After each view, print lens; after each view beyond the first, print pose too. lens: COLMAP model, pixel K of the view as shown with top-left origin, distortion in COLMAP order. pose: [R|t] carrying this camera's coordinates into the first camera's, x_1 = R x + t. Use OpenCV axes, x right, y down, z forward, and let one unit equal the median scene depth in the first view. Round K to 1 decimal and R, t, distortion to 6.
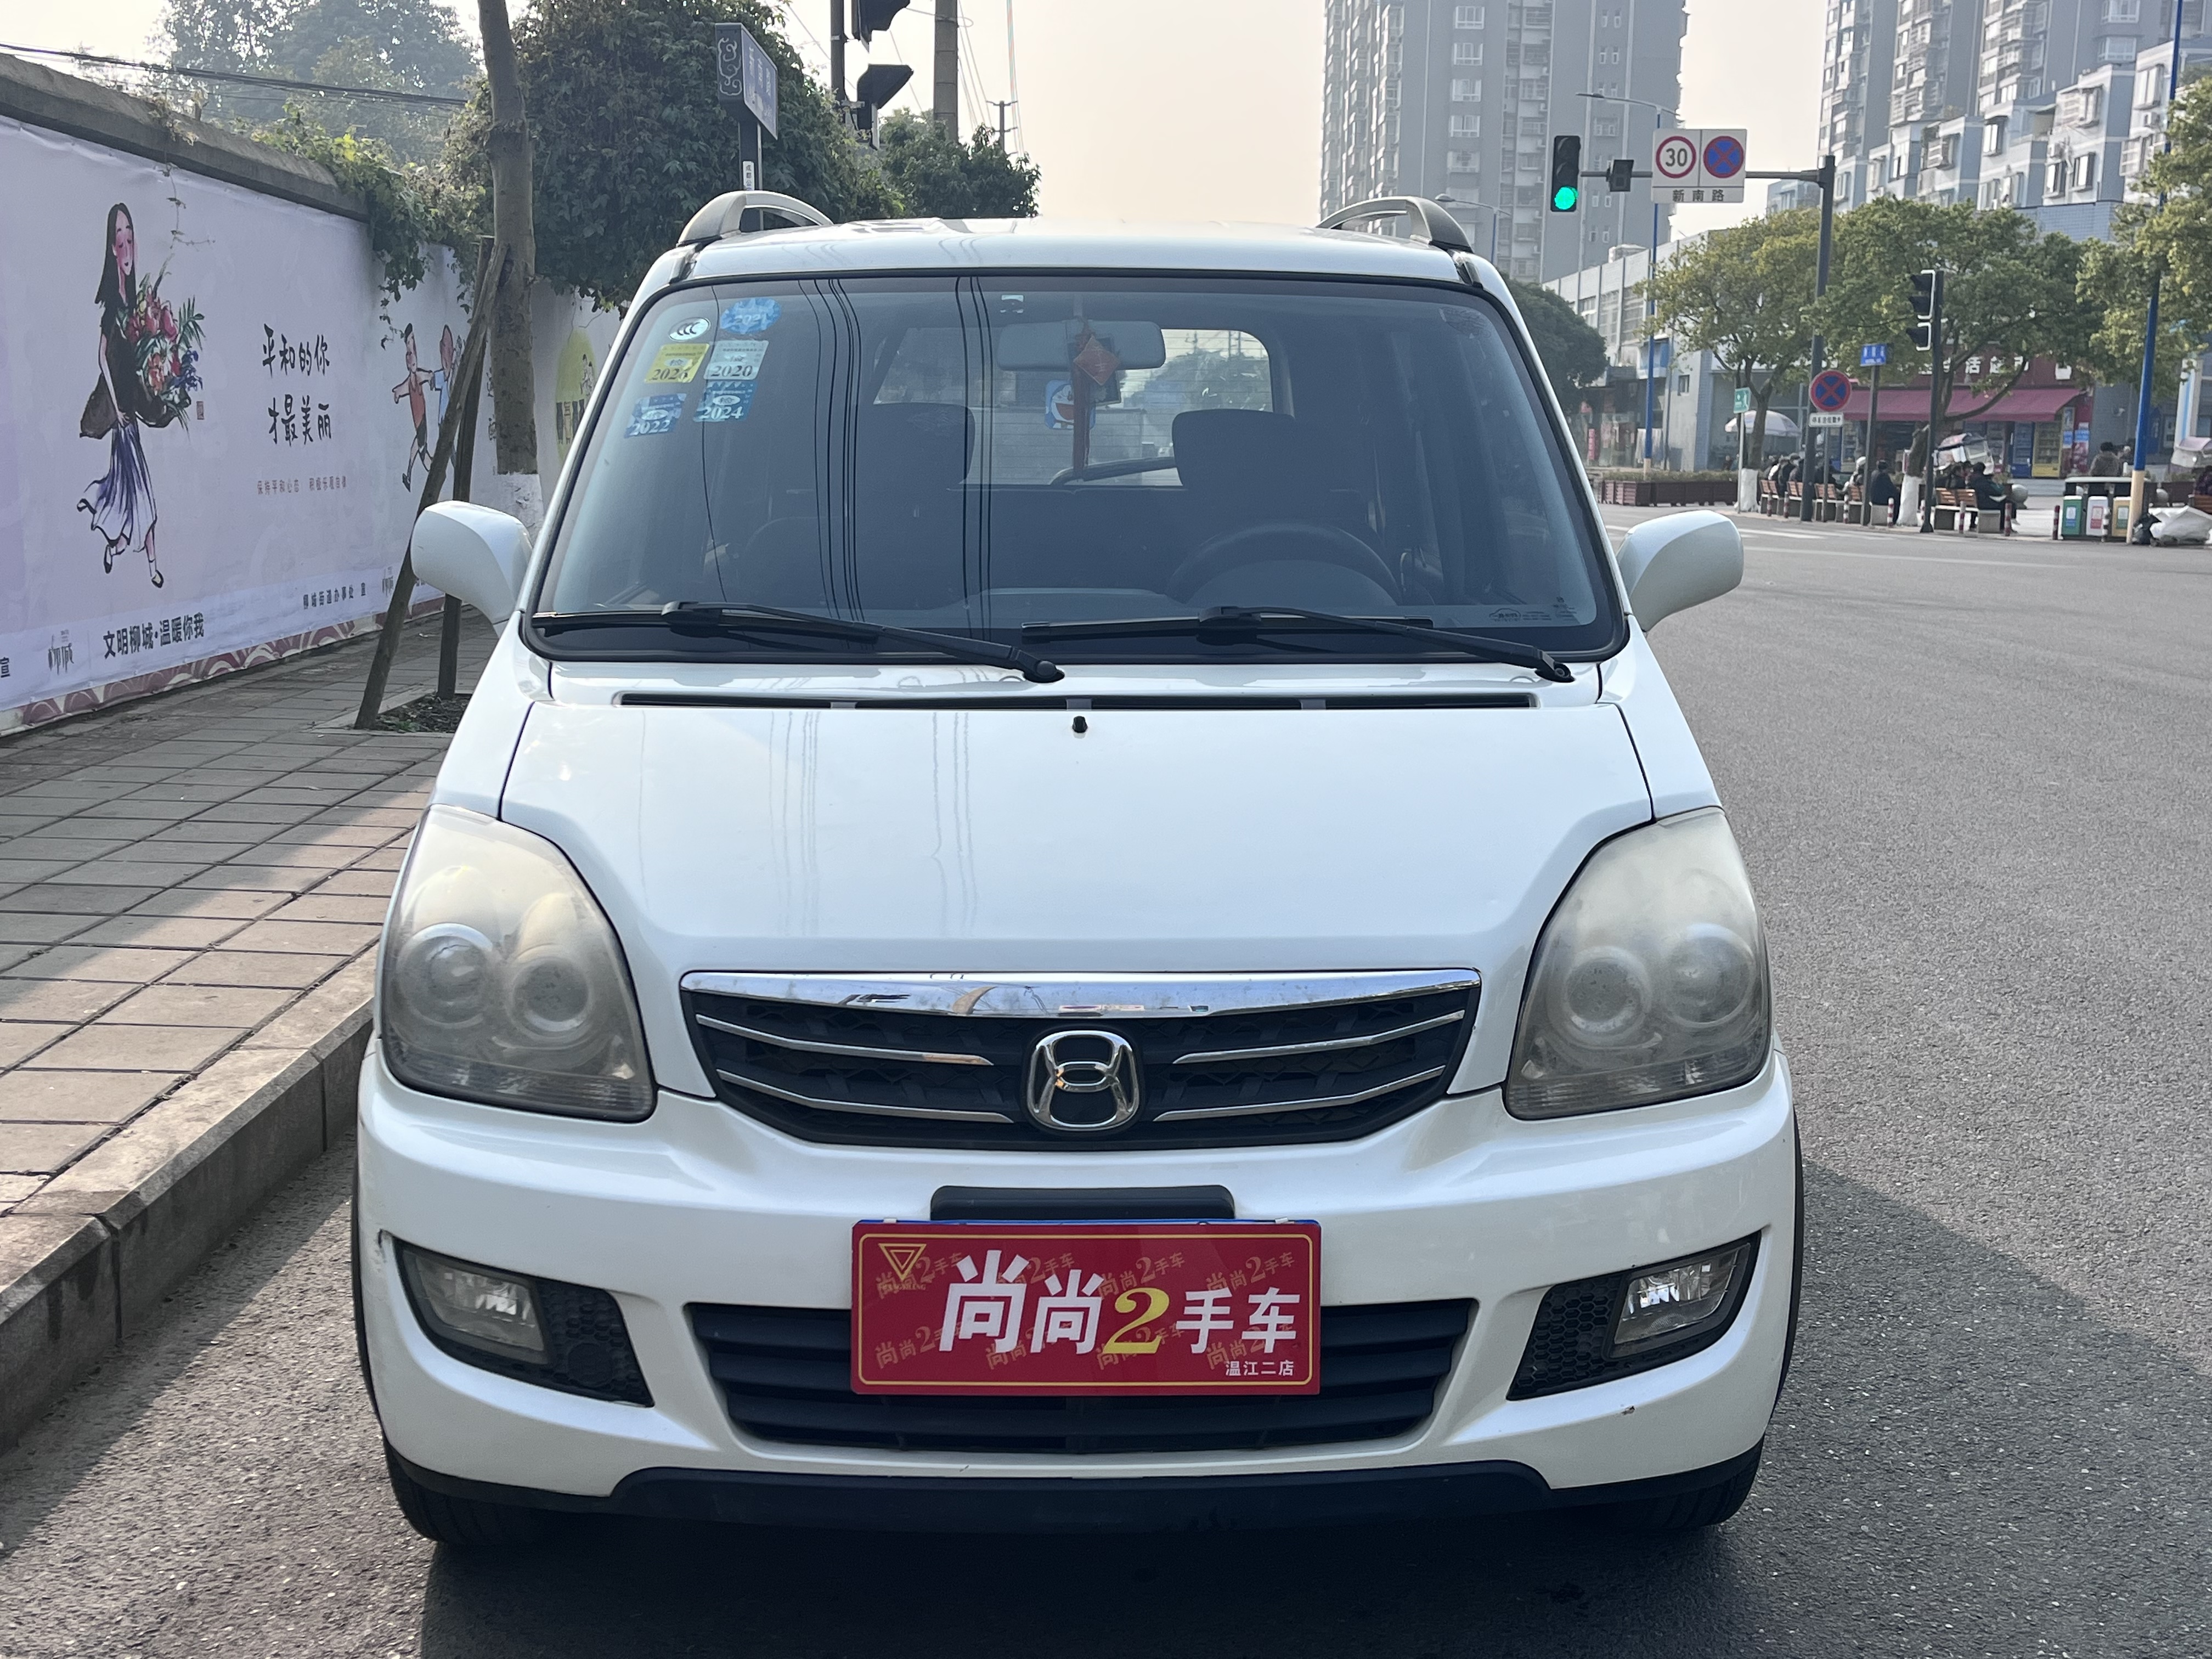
lens RADIAL K [[2338.0, 0, 1118.5], [0, 2338.0, 819.2], [0, 0, 1]] dist [0.028517, 0.013492]
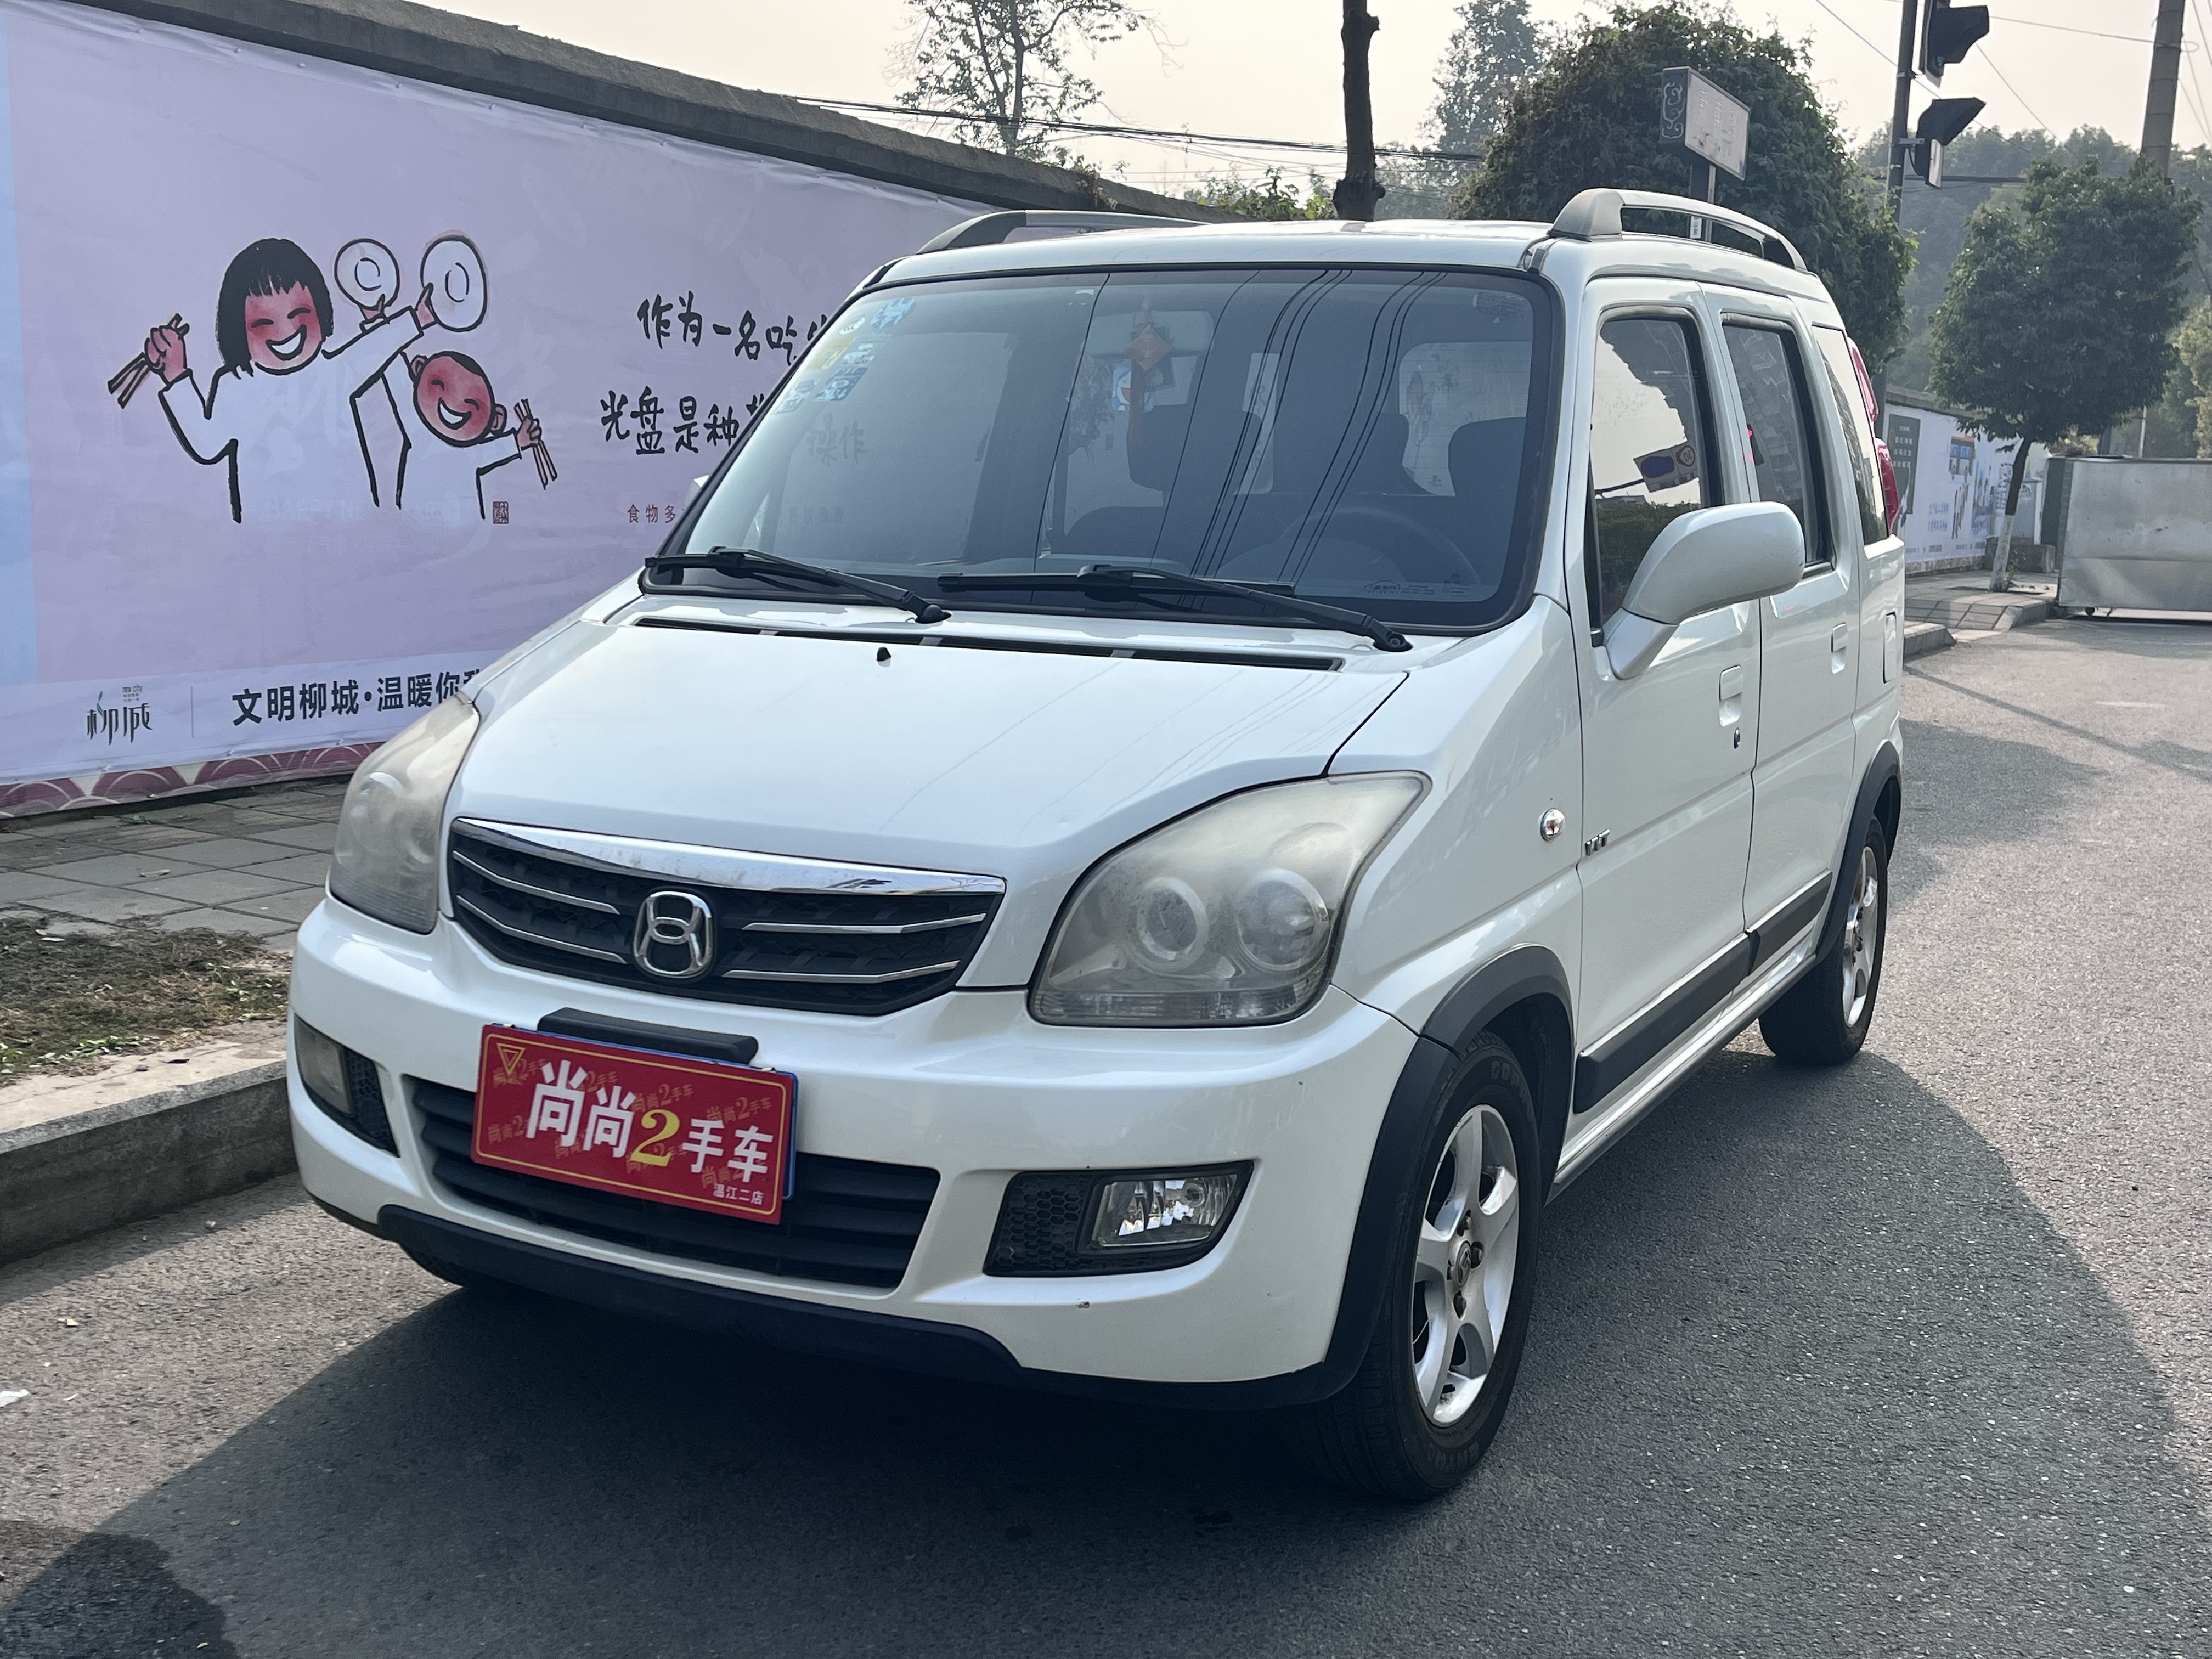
lens RADIAL K [[2338.0, 0, 1118.5], [0, 2338.0, 819.2], [0, 0, 1]] dist [0.028517, 0.013492]
pose [[0.875393, 0.083966, -0.476064, 0.737740], [-0.095565, 0.995423, -0.000157, 0.032883], [0.473872, 0.045632, 0.879411, 0.068197]]
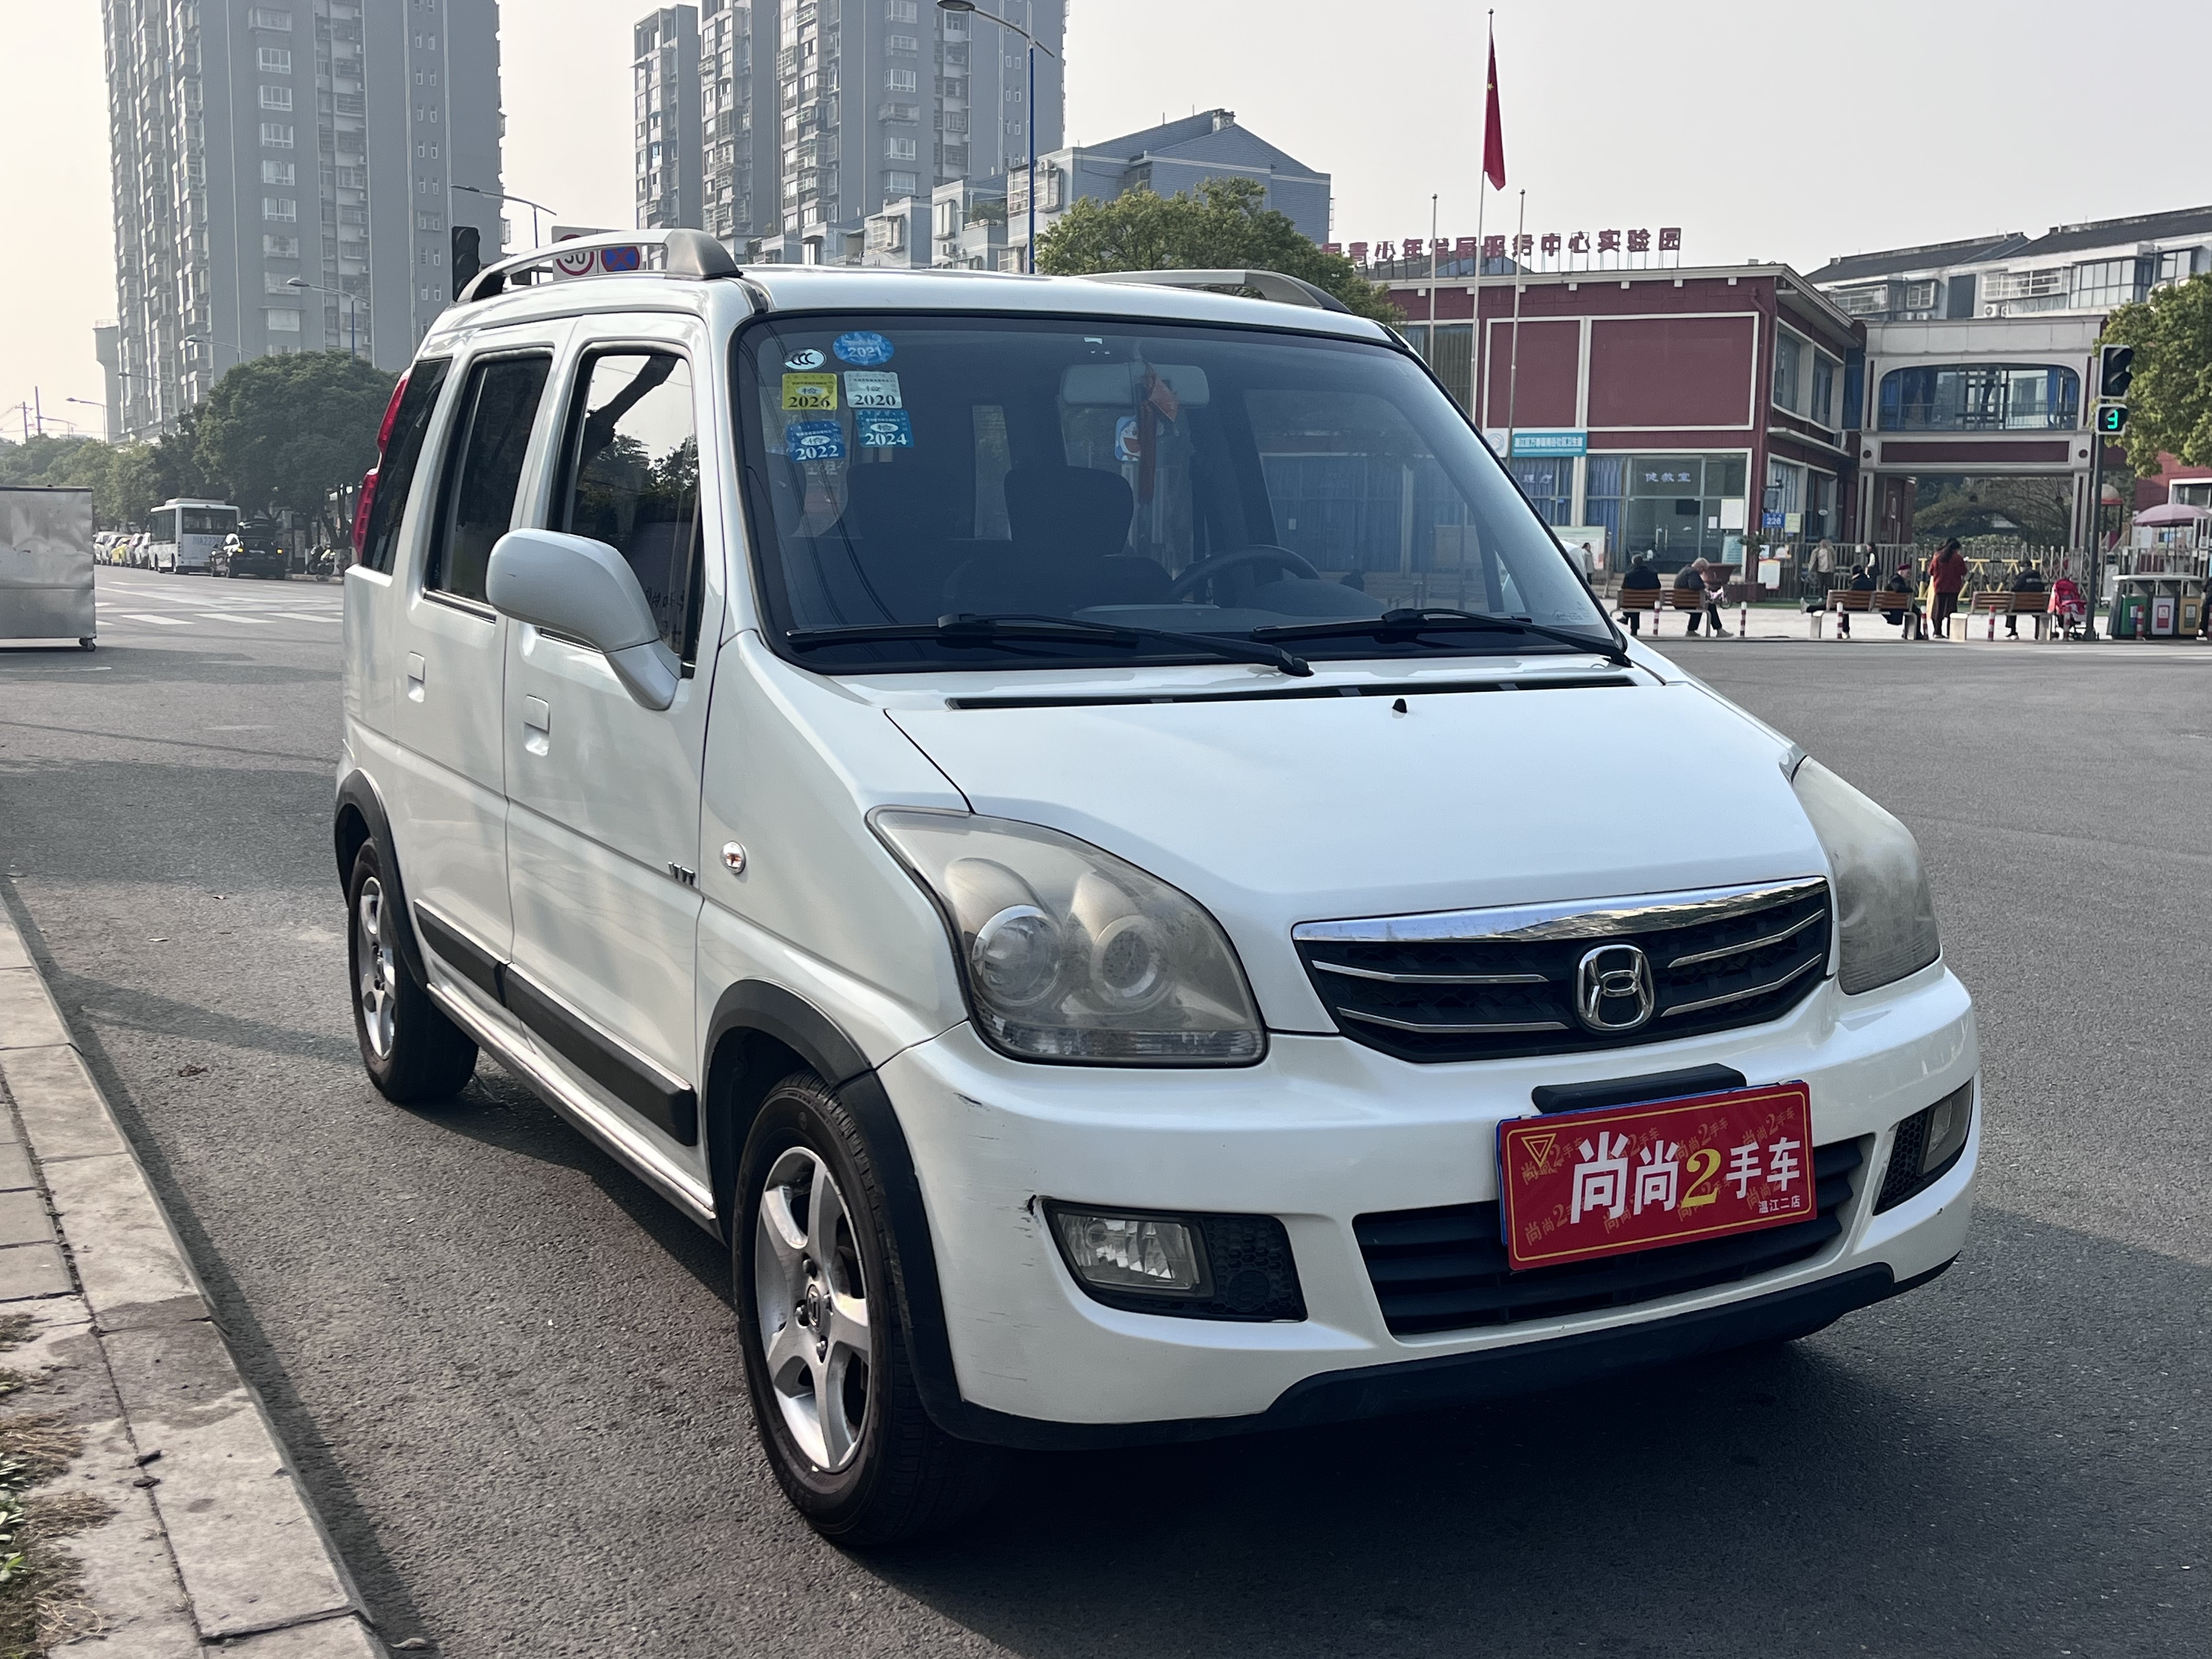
lens RADIAL K [[2338.0, 0, 1118.5], [0, 2338.0, 819.2], [0, 0, 1]] dist [0.028517, 0.013492]
pose [[0.889564, -0.054759, 0.453517, -0.773878], [0.072712, 0.997105, -0.022229, 0.034960], [-0.450987, 0.052750, 0.890970, 0.051943]]
